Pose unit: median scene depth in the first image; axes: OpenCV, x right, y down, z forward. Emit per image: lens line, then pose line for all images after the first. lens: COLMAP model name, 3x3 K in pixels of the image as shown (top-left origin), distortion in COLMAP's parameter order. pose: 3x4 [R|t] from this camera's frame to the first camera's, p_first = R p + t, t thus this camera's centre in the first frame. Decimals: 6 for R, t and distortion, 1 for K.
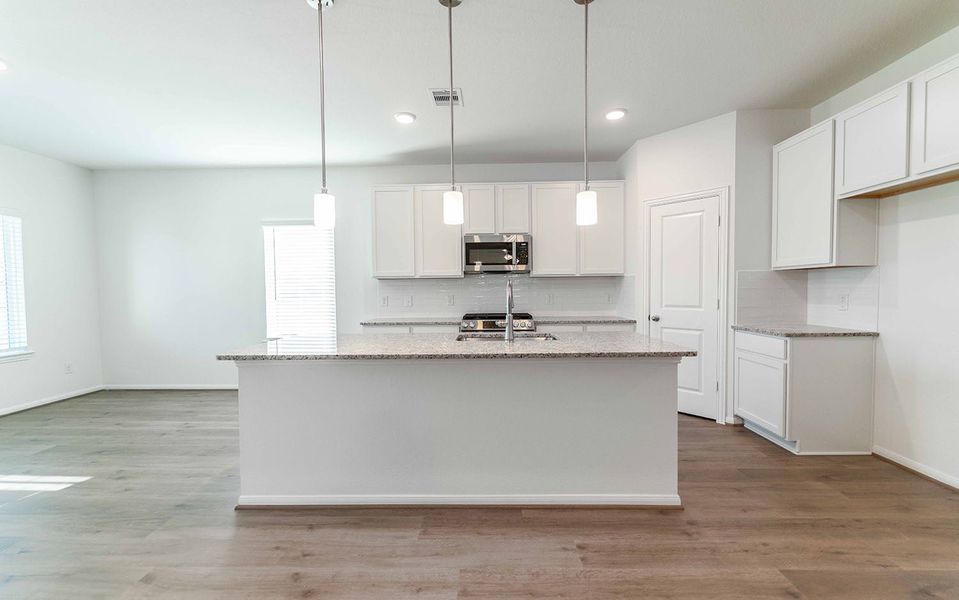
lens RADIAL K [[390.1, 0, 479.4], [0, 390.1, 294.3], [0, 0, 1]] dist [-0.004481, -0.000543]
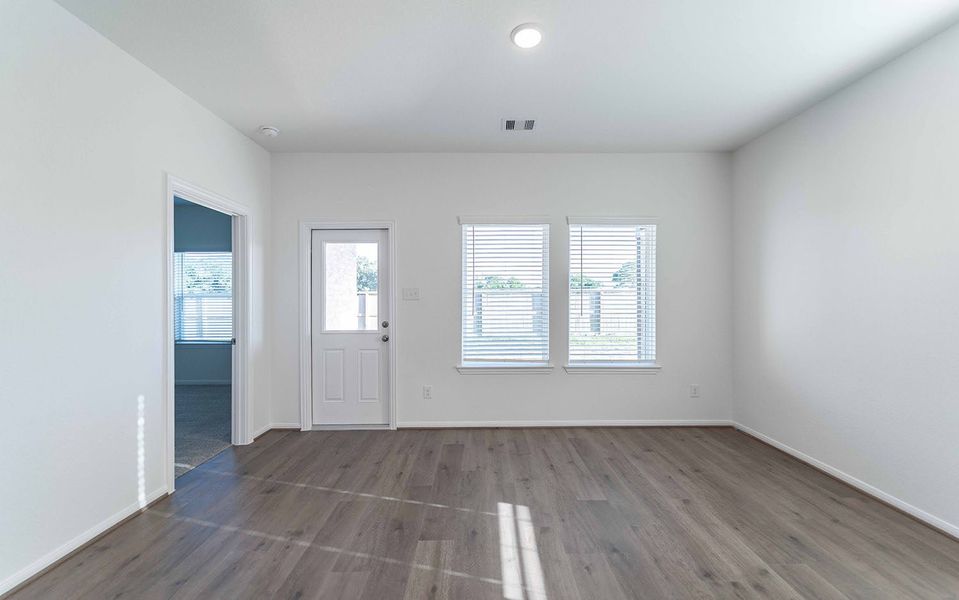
lens RADIAL K [[390.1, 0, 480.6], [0, 390.1, 305.9], [0, 0, 1]] dist [-0.004481, -0.000543]
pose [[0.046220, 0.017707, -0.998774, -0.259132], [-0.009328, 0.999807, 0.017294, -0.009768], [0.998888, 0.008518, 0.046377, 0.560104]]
